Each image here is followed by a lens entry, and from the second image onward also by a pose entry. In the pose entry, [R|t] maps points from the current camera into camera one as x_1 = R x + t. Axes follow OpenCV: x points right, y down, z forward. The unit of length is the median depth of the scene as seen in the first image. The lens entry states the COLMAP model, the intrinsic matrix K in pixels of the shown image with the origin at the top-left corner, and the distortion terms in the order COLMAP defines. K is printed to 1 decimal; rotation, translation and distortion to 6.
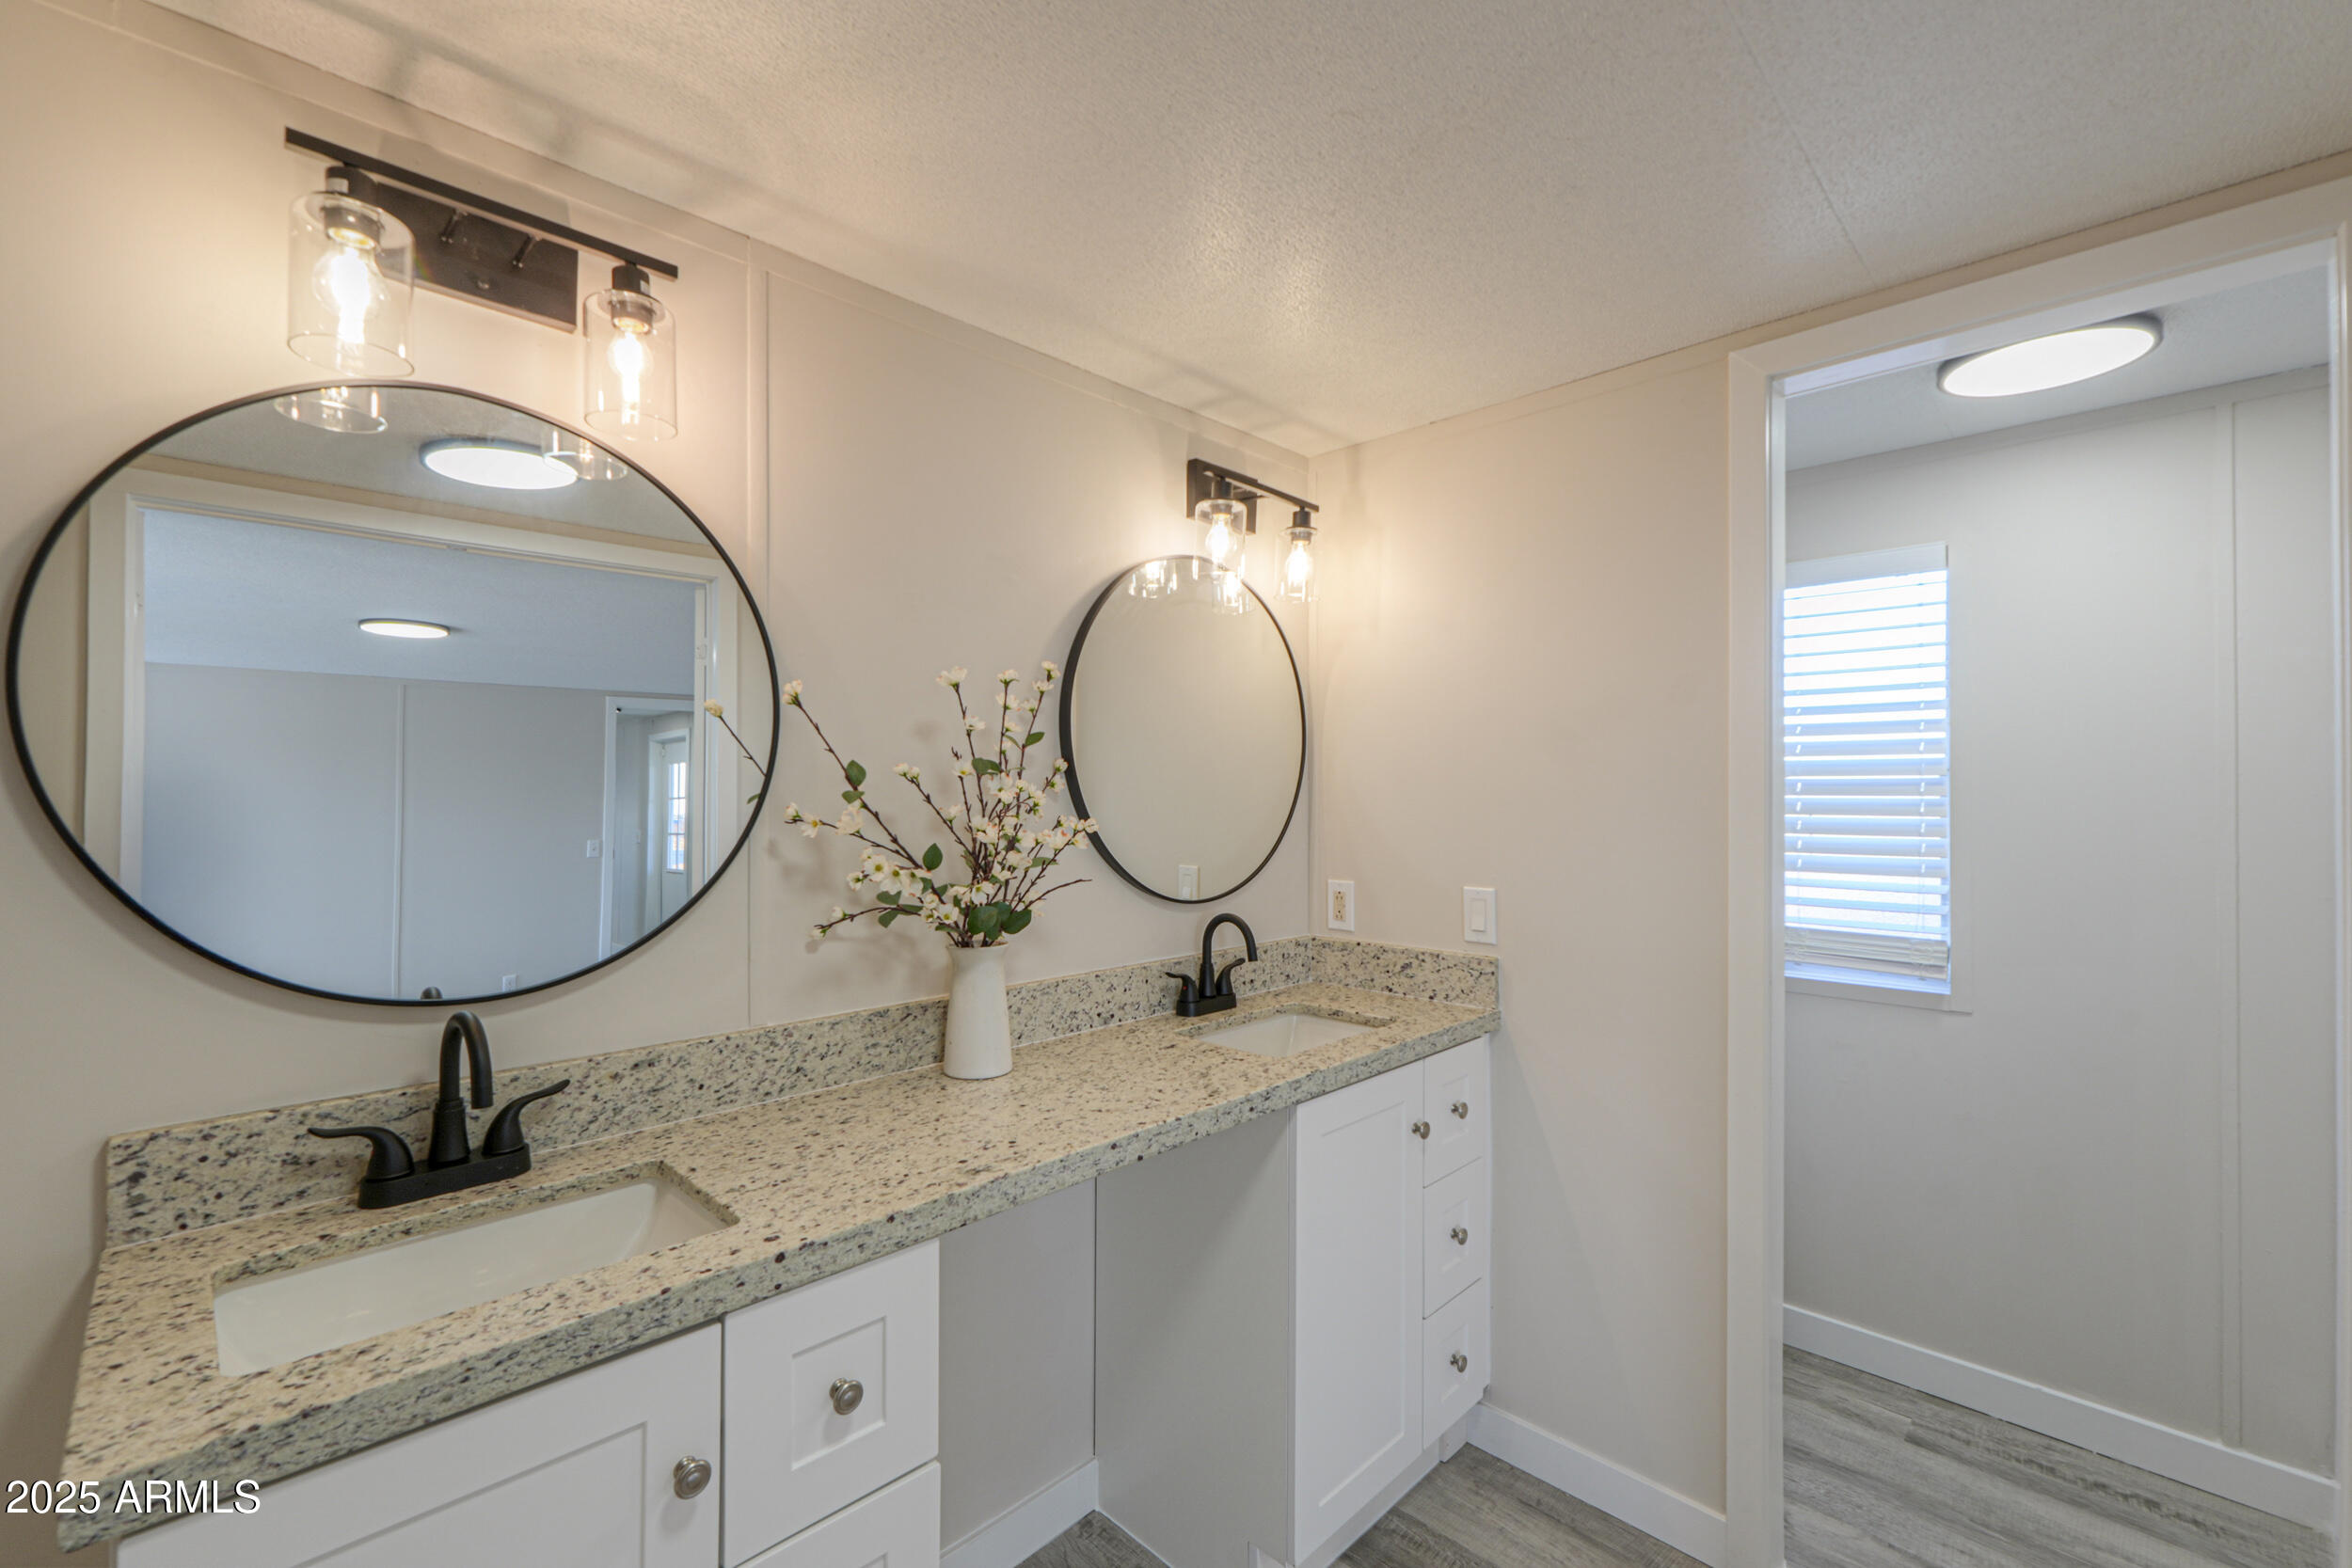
lens RADIAL K [[987.6, 0, 1174.8], [0, 987.6, 788.2], [0, 0, 1]] dist [-0.000988, 0.000529]
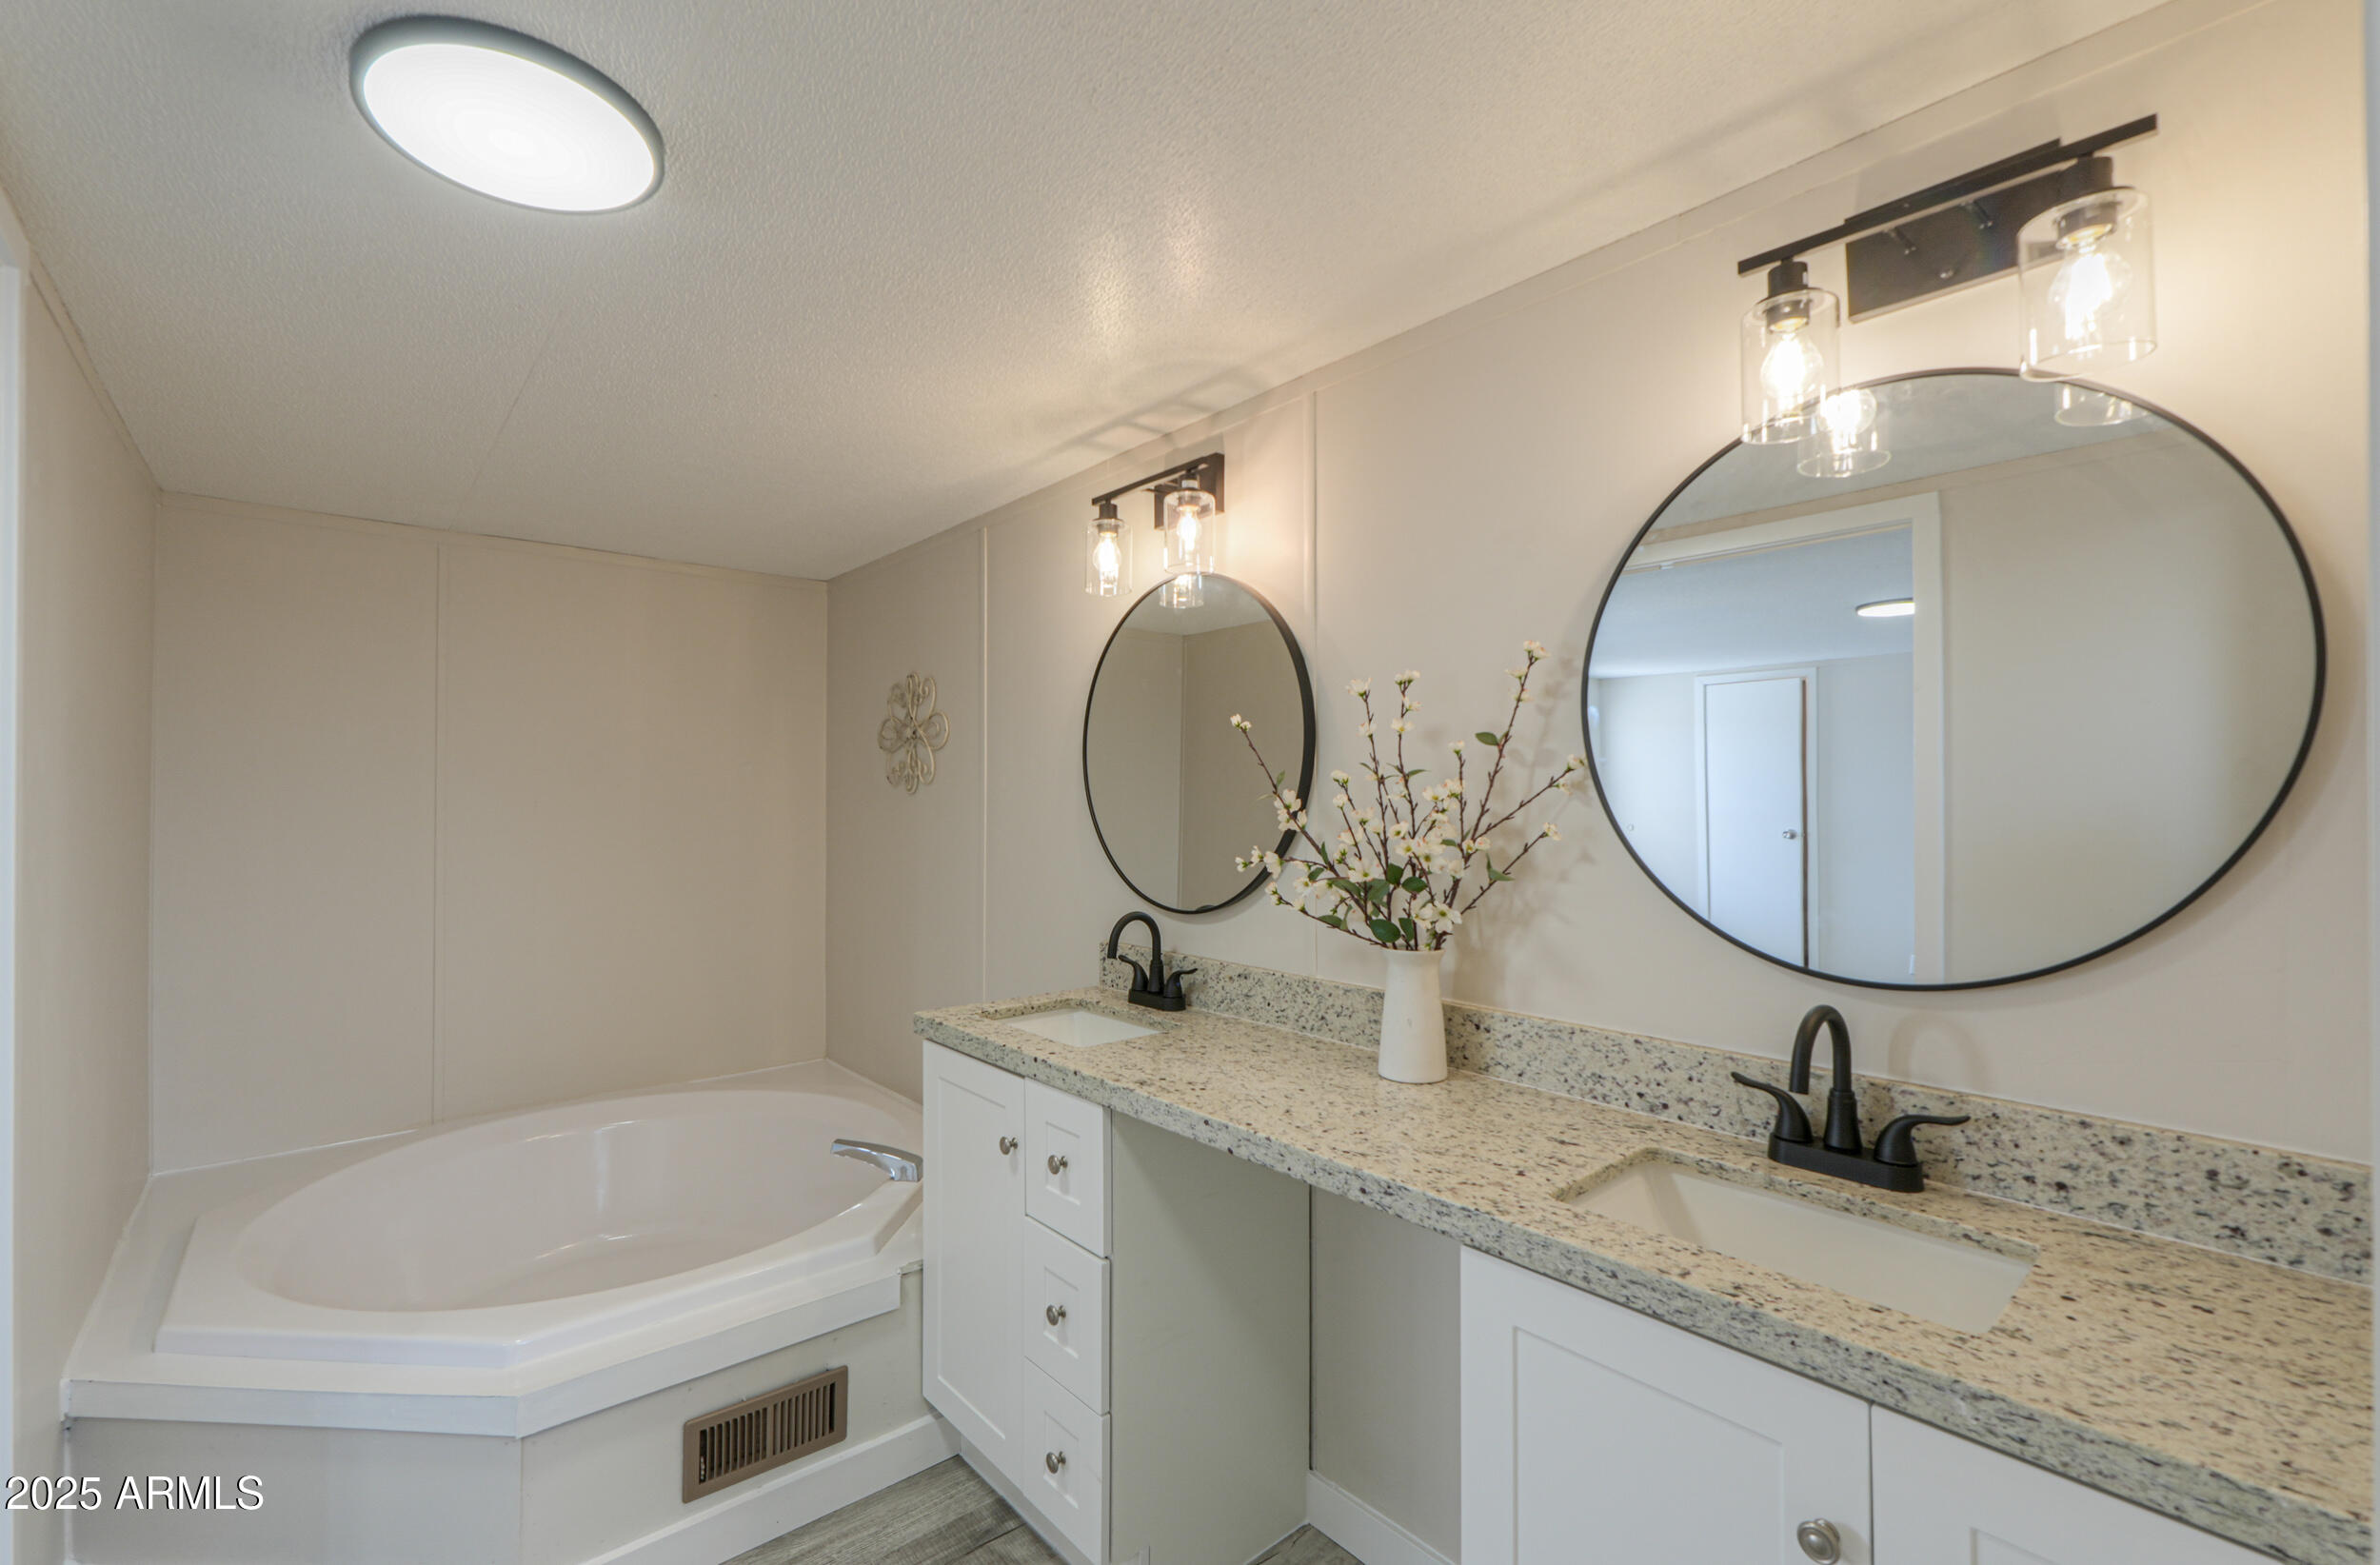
lens RADIAL K [[1020.7, 0, 1173.5], [0, 1020.7, 787.2], [0, 0, 1]] dist [0.001735, 0.000953]
pose [[-0.088385, -0.008480, -0.996050, 0.857922], [0.008789, 0.999918, -0.009293, 0.003111], [0.996048, -0.009575, -0.088303, 0.860096]]
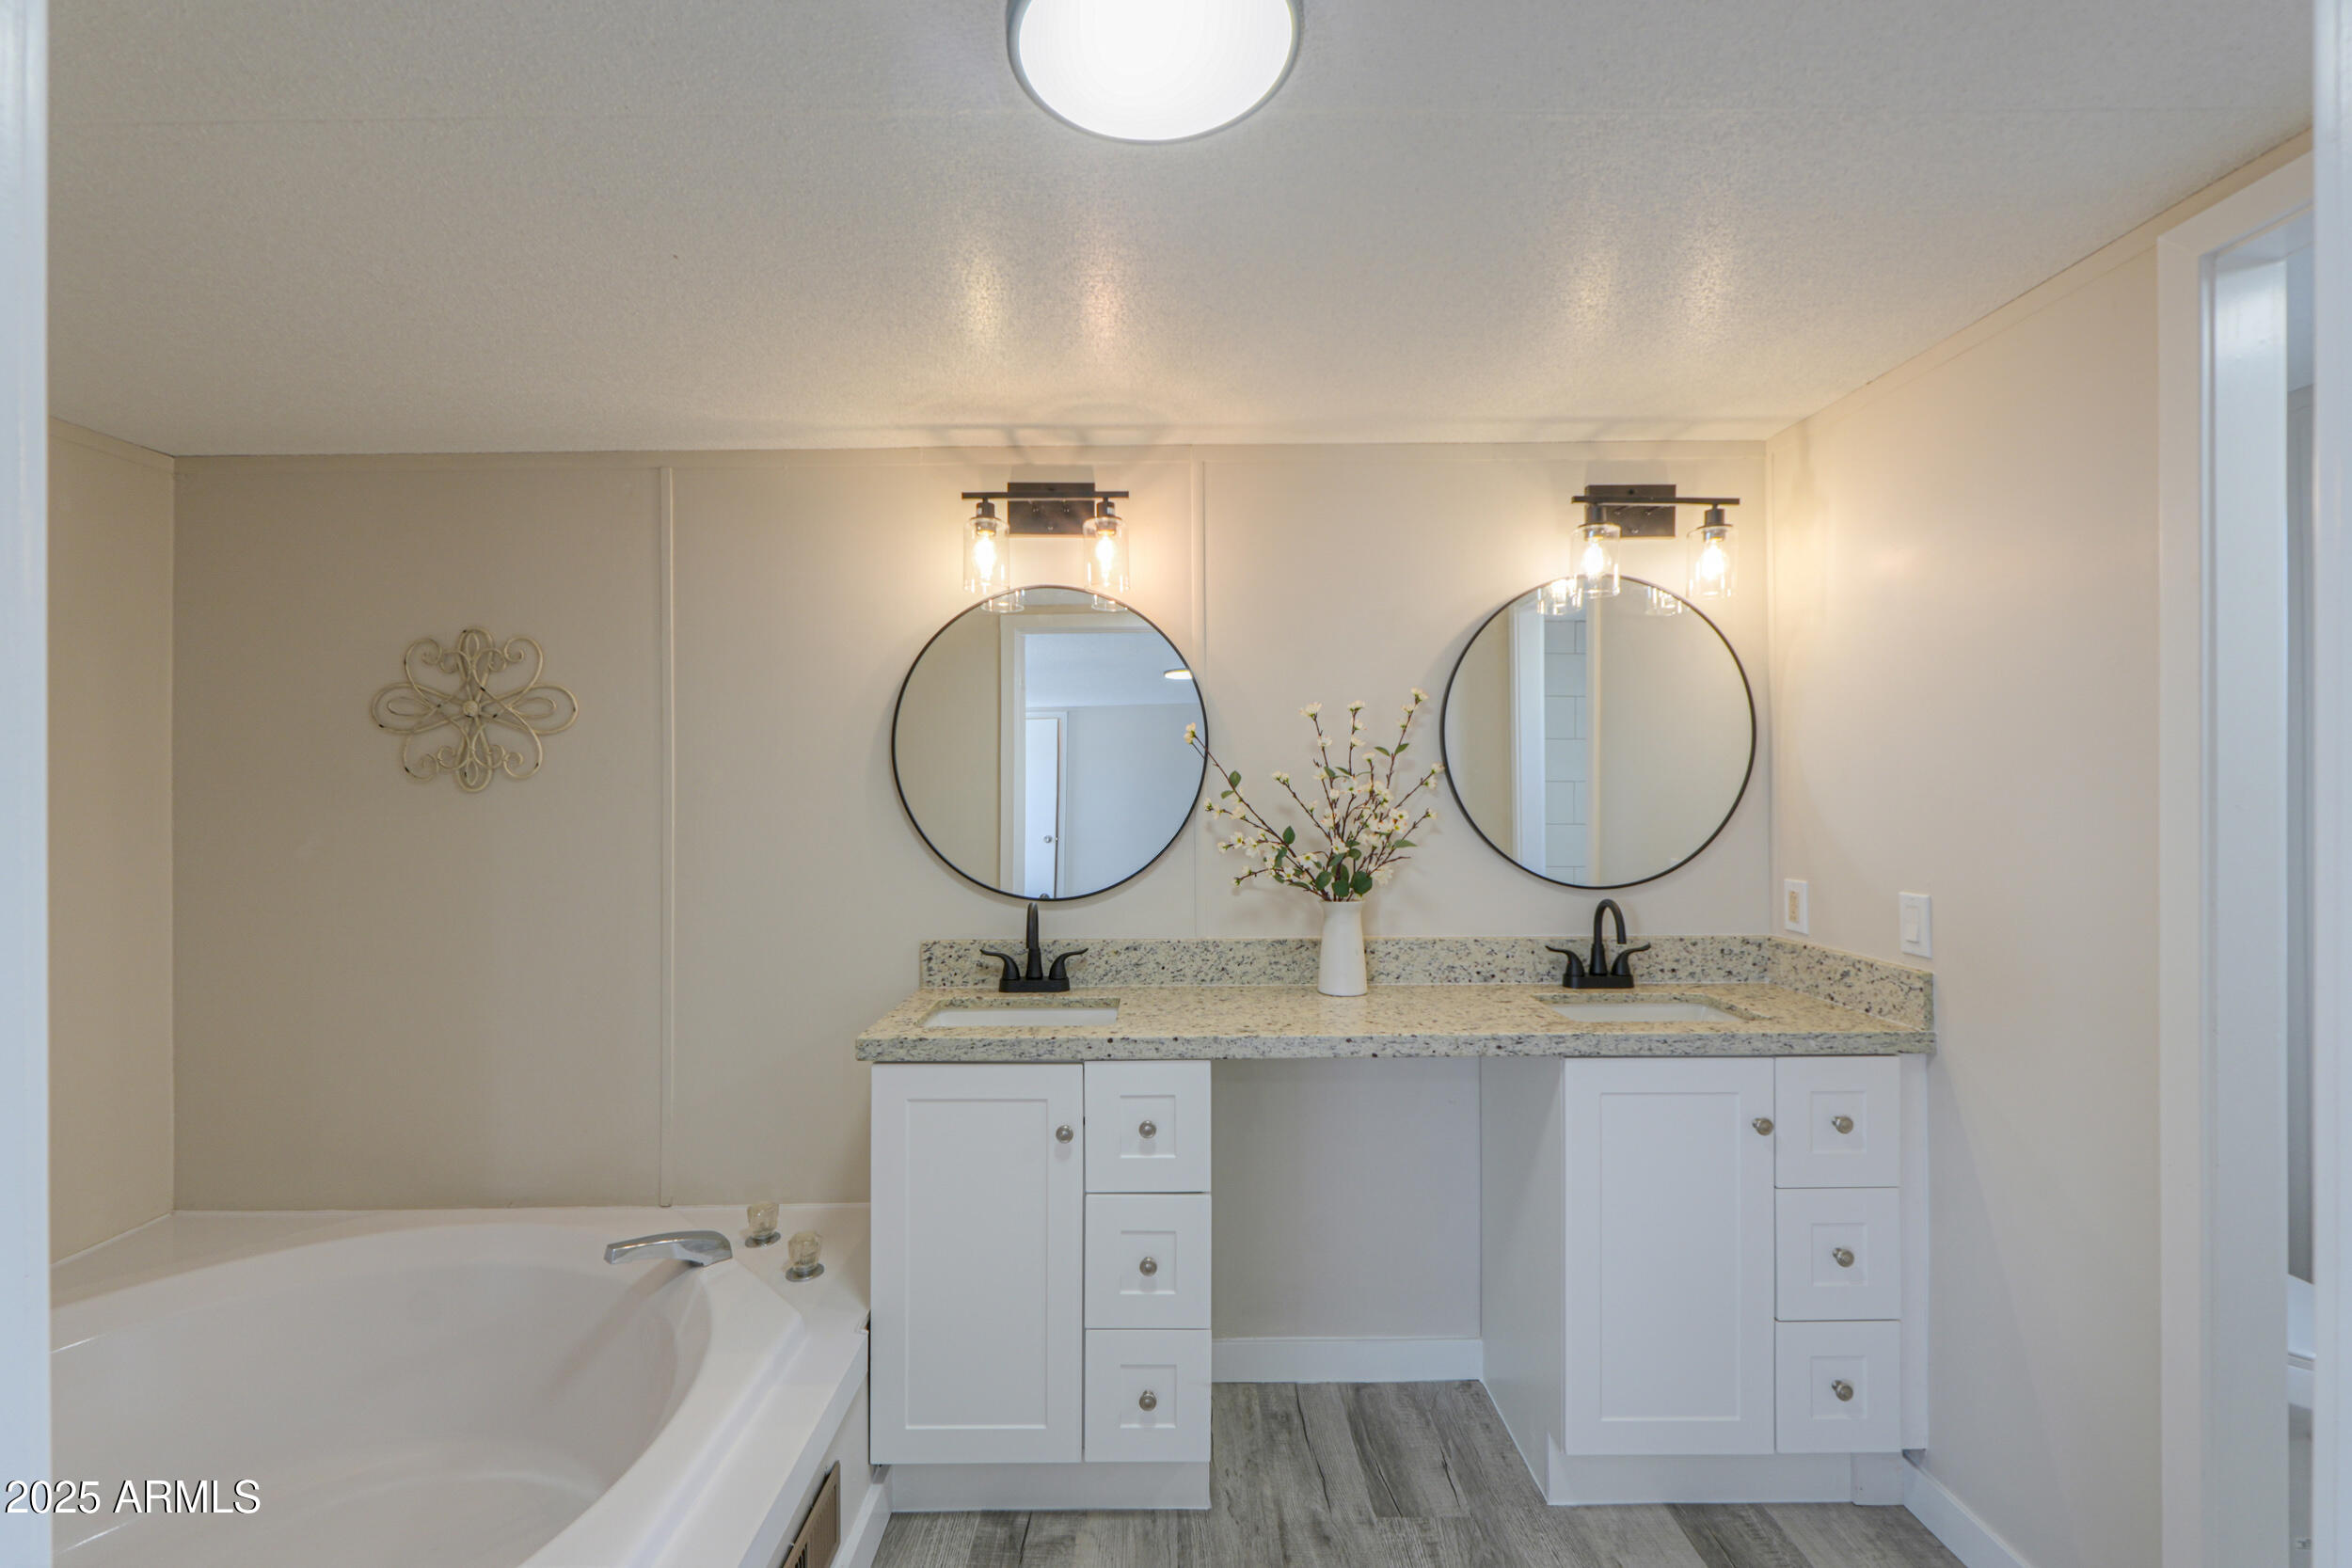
lens RADIAL K [[995.9, 0, 1166.8], [0, 995.9, 785.6], [0, 0, 1]] dist [0.000805, -0.000342]
pose [[0.704151, -0.006279, -0.710022, 0.624725], [0.010131, 0.999948, 0.001205, -0.006849], [0.709978, -0.008042, 0.704178, -0.155751]]
